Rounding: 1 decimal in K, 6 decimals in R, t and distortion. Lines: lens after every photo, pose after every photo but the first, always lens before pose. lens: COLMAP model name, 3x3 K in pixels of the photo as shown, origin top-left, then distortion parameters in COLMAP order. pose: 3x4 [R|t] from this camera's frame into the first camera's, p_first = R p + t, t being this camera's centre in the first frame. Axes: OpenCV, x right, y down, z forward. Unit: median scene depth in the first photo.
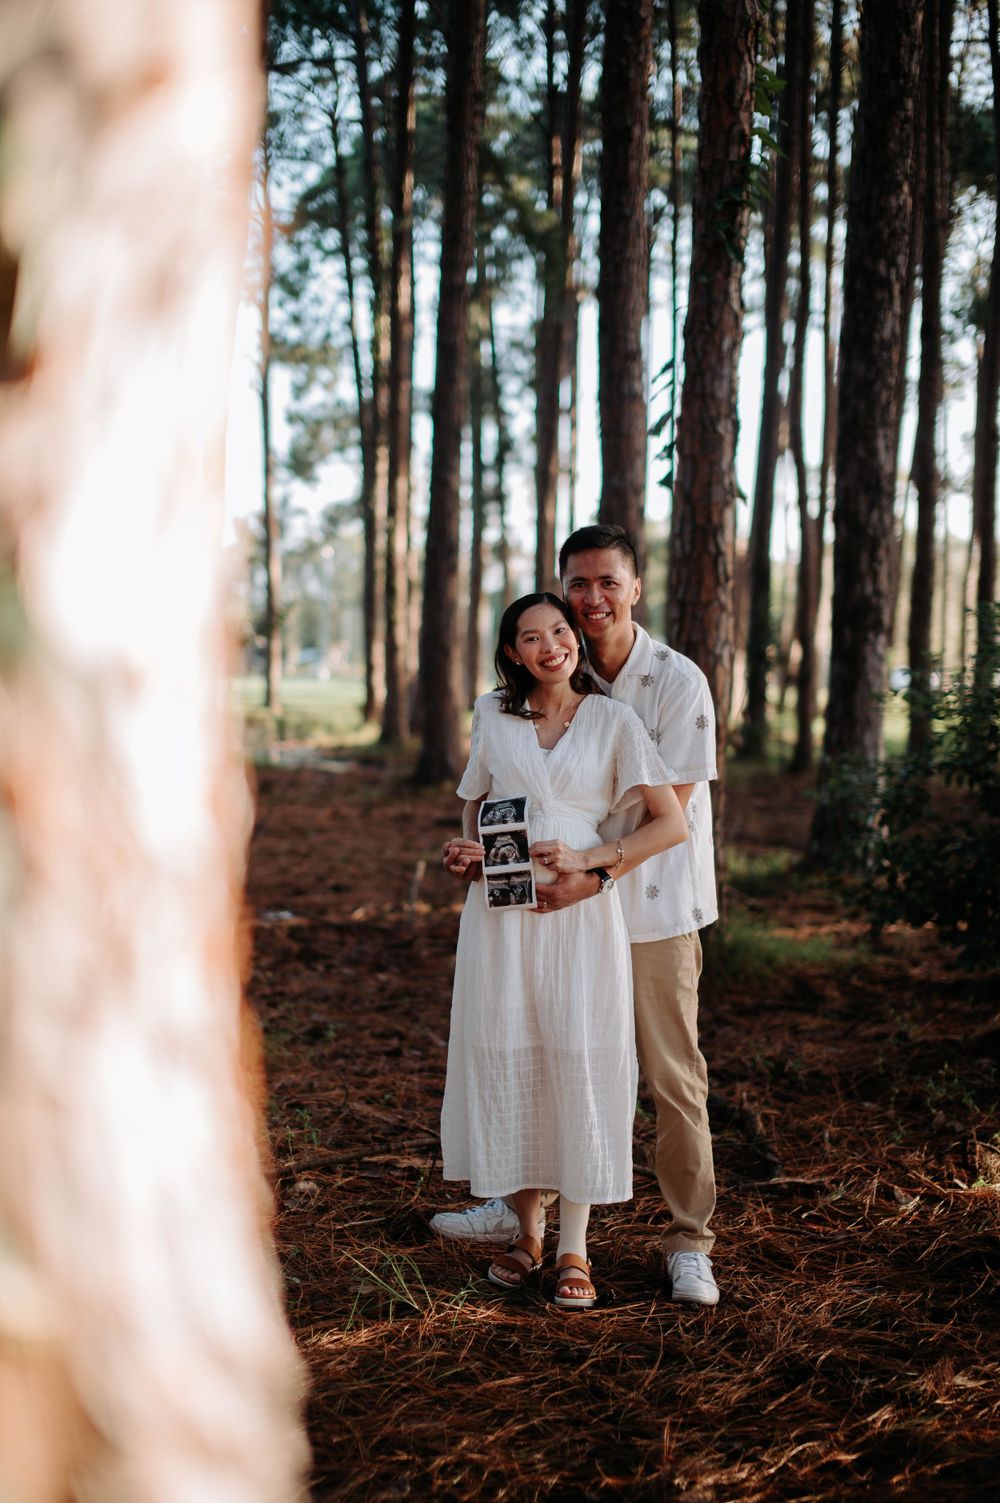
lens RADIAL K [[2119.3, 0, 500.0], [0, 2119.3, 751.5], [0, 0, 1]] dist [0.099527, -2.185562]
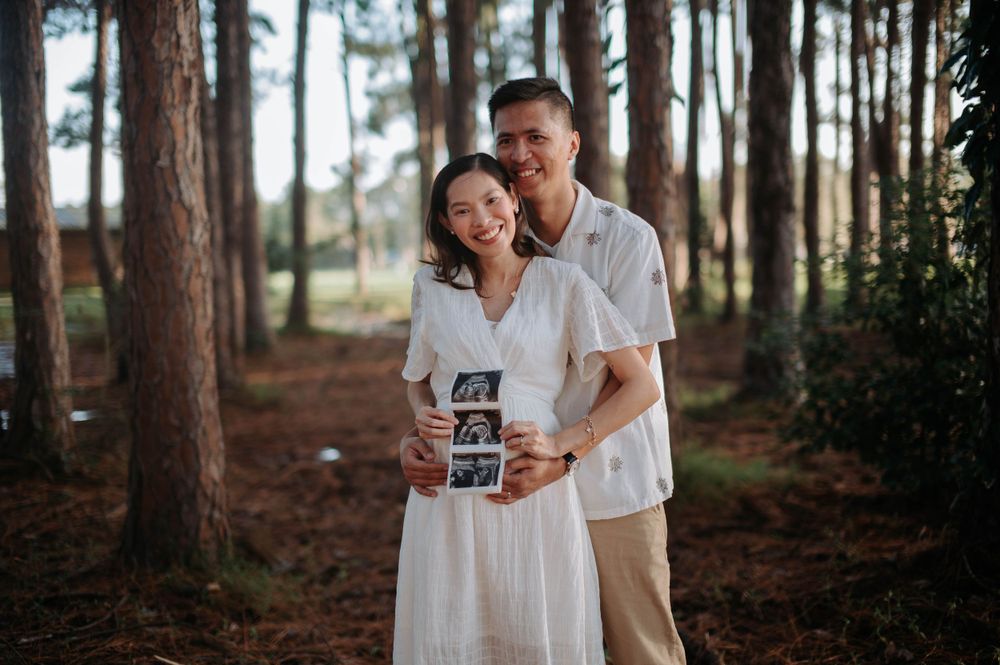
lens RADIAL K [[1413.8, 0, 500.0], [0, 1413.8, 332.5], [0, 0, 1]] dist [-0.064002, -0.116048]
pose [[0.998796, -0.045724, -0.017779, 0.023145], [0.045940, 0.998873, 0.011939, -0.002878], [0.017213, -0.012741, 0.999771, 0.219963]]
